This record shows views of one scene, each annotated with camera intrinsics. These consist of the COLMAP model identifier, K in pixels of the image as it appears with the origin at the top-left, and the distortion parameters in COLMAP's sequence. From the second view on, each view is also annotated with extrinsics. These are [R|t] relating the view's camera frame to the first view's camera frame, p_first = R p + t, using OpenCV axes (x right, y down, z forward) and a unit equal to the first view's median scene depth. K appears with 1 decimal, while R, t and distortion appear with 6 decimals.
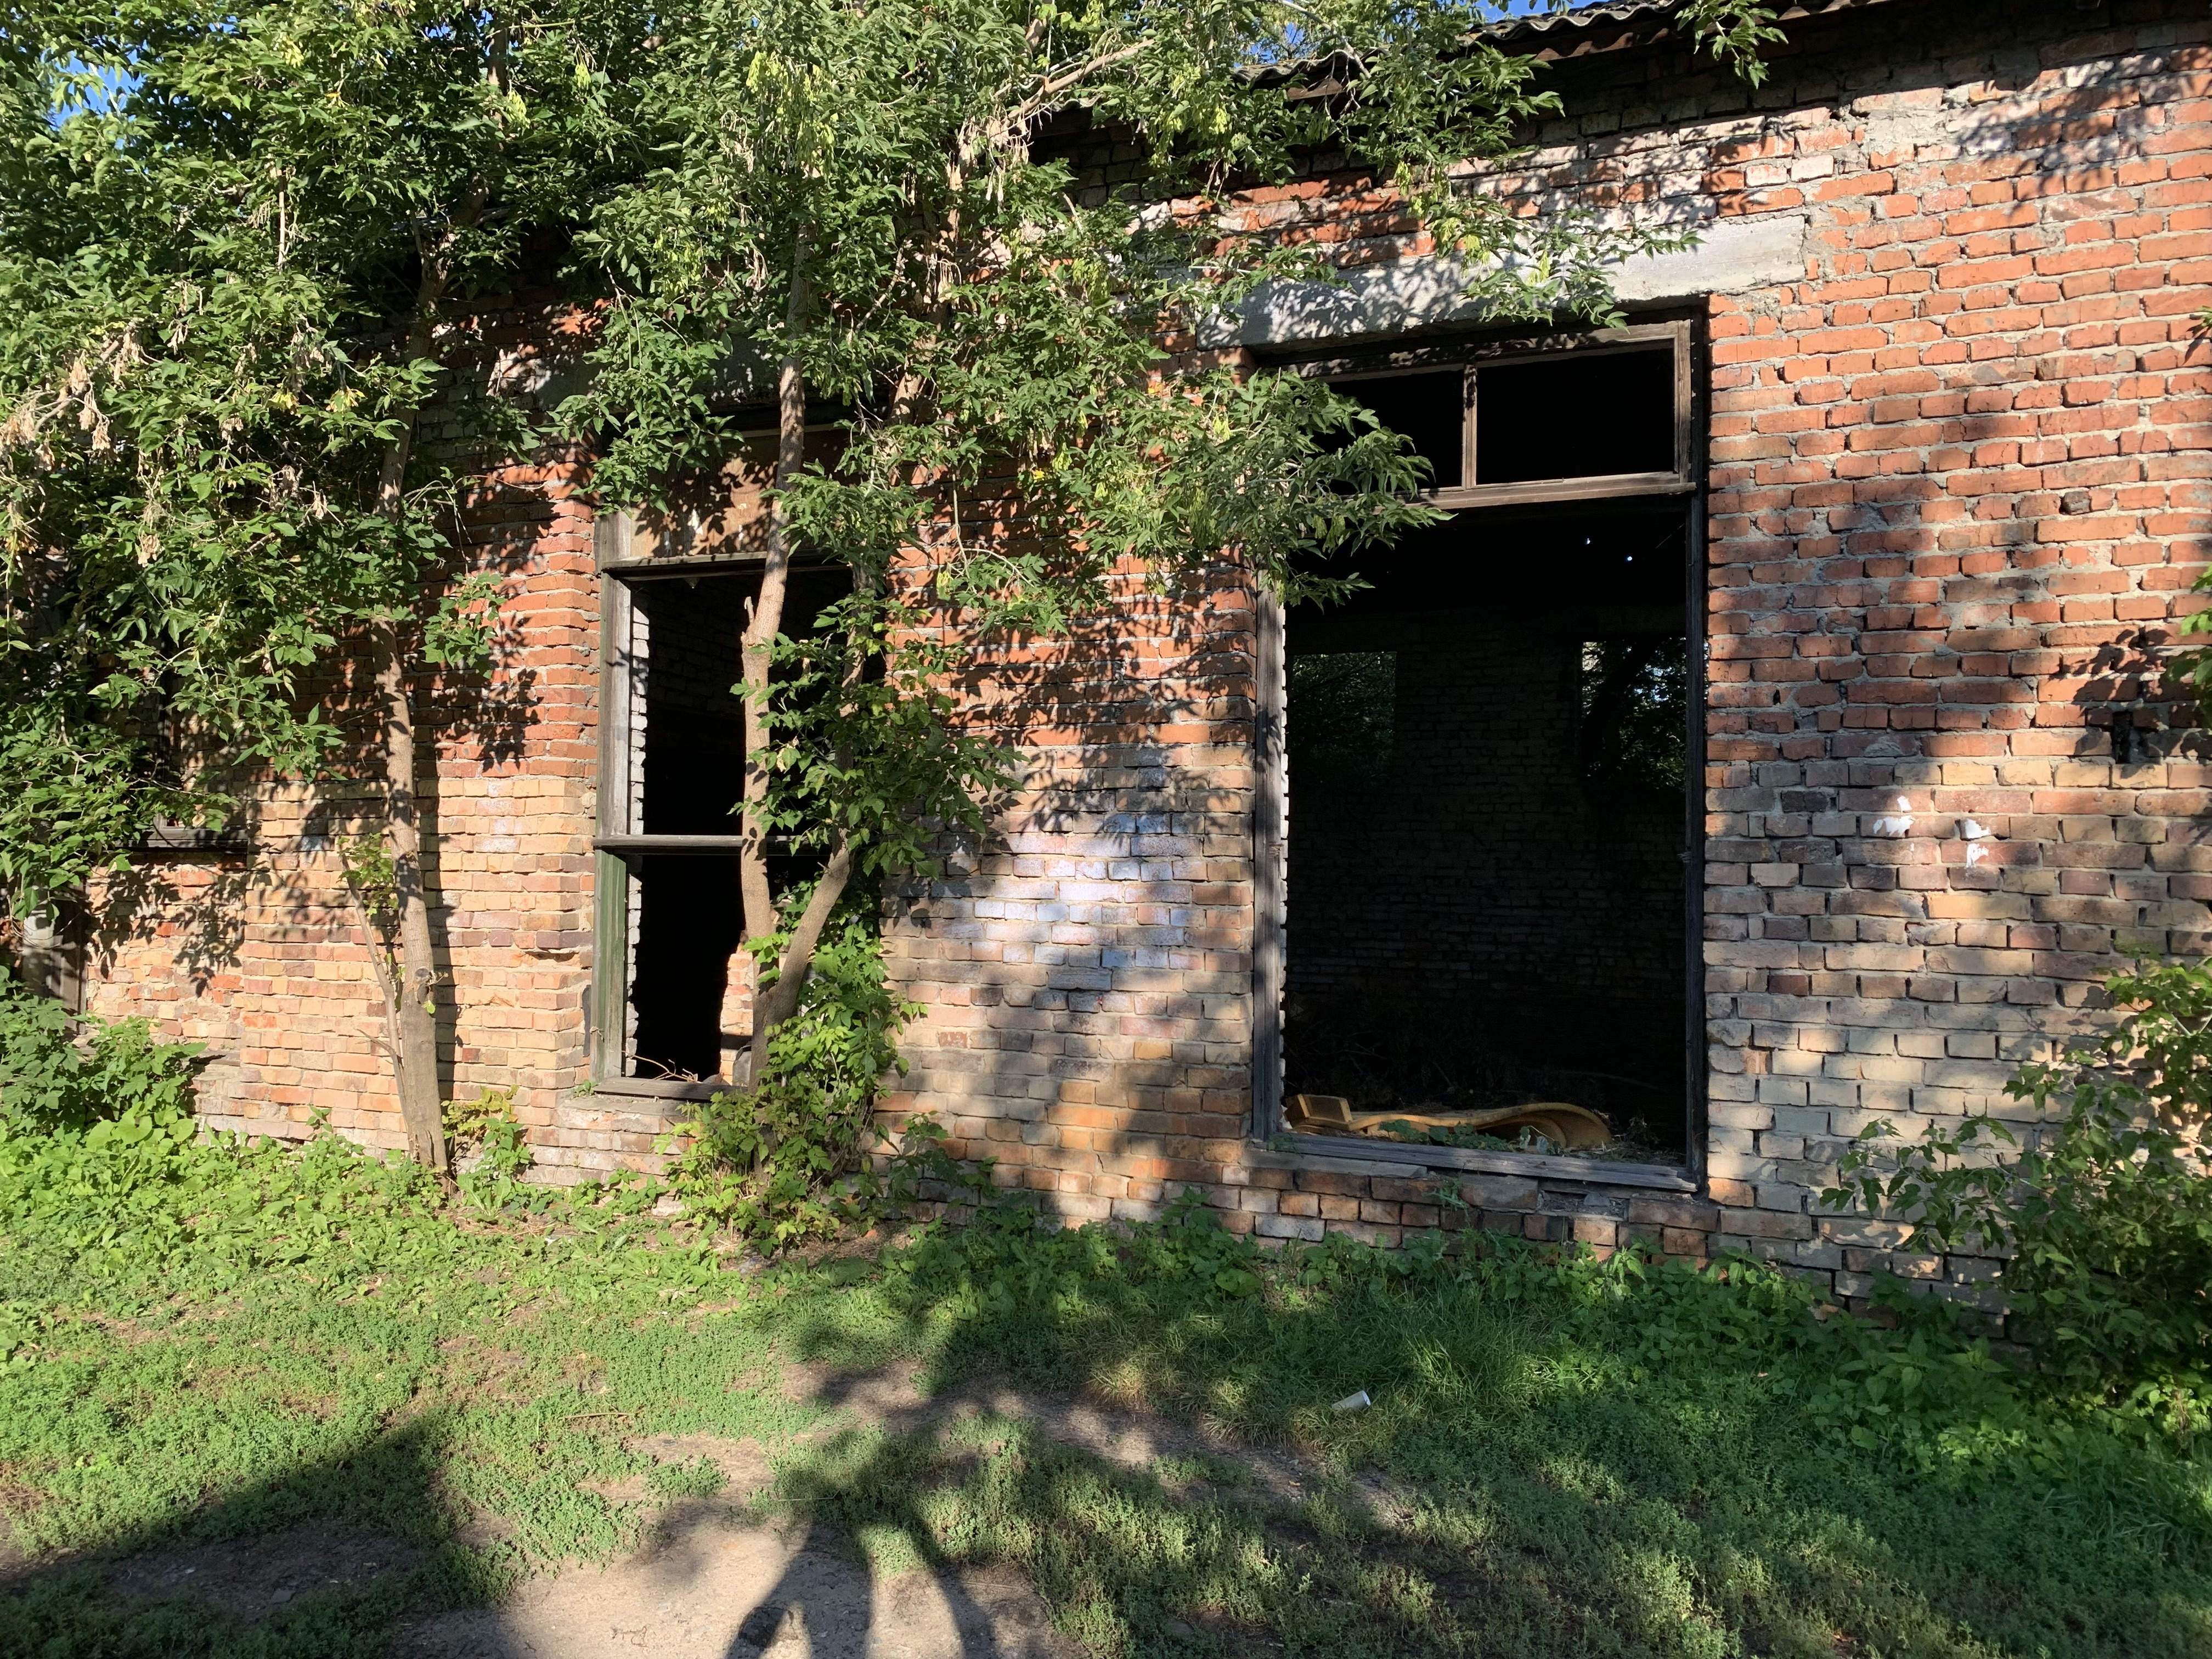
lens RADIAL K [[1641.3, 0, 1109.6], [0, 1641.3, 807.1], [0, 0, 1]] dist [0.188079, -0.416900]
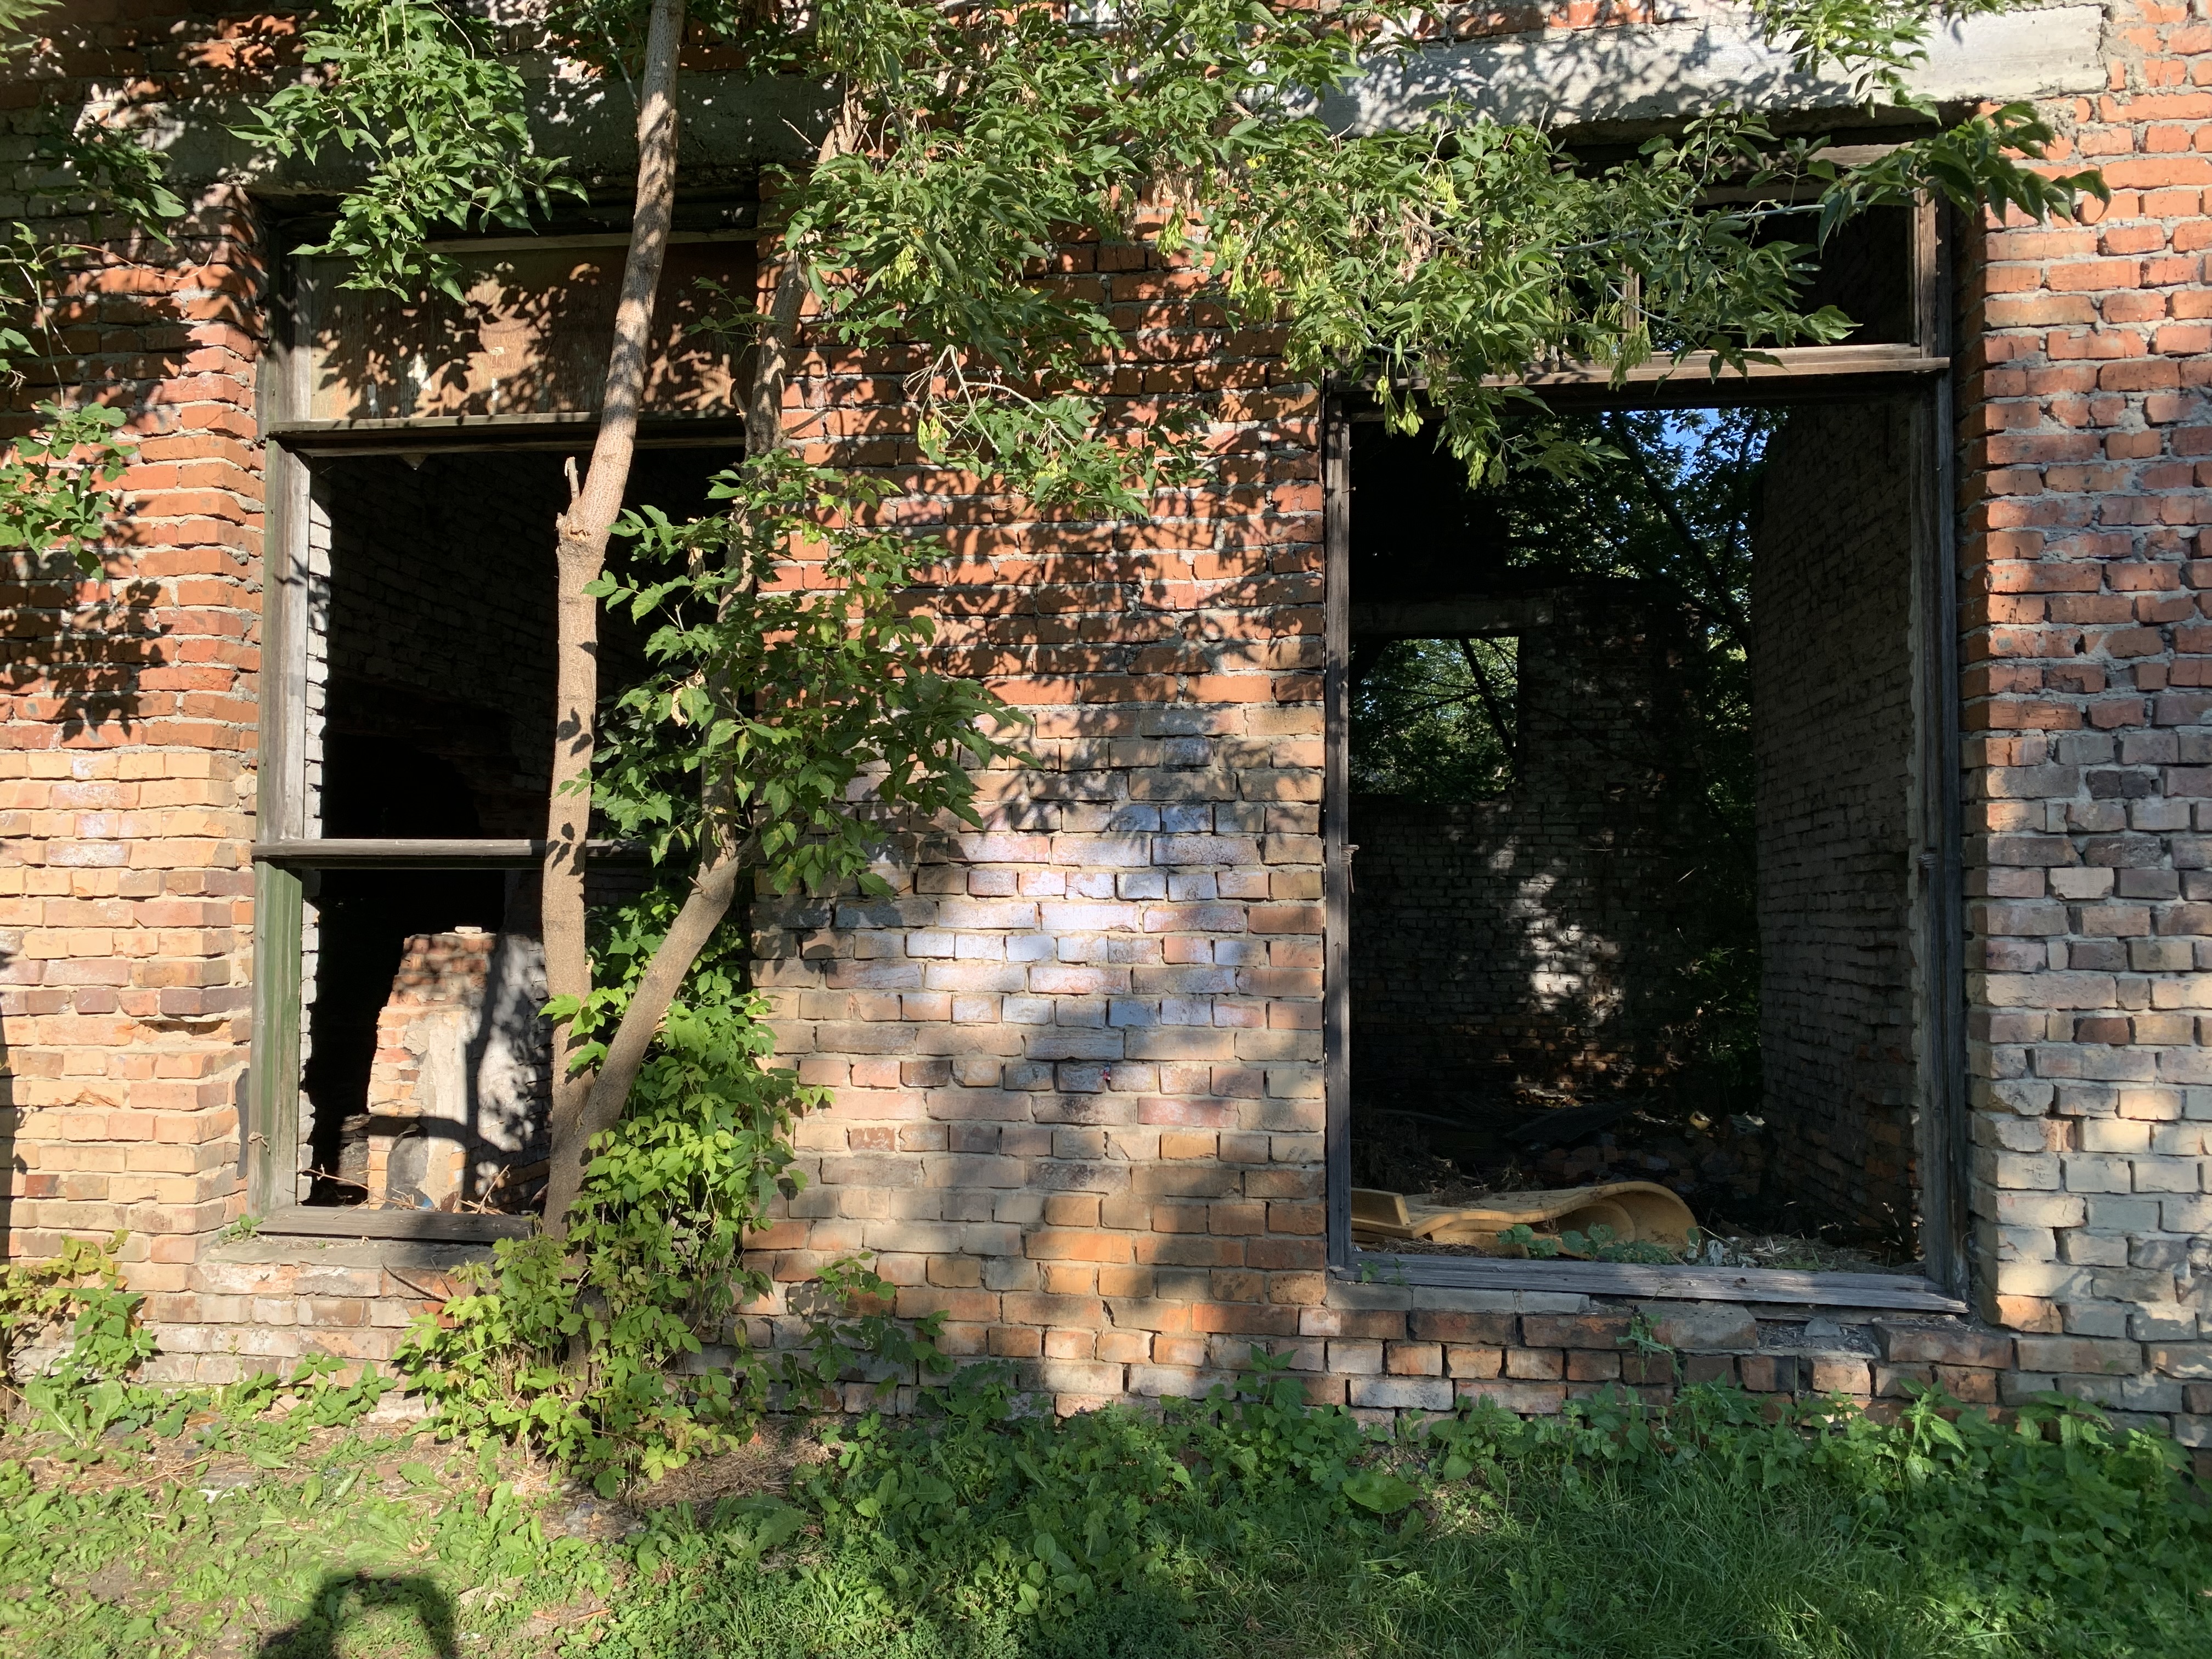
lens RADIAL K [[1690.7, 0, 1133.4], [0, 1690.7, 820.8], [0, 0, 1]] dist [0.061249, -0.047237]
pose [[0.968110, 0.001360, 0.250521, -0.170268], [-0.000941, 0.999998, -0.001792, 0.012130], [-0.250523, 0.001499, 0.968109, 0.310823]]
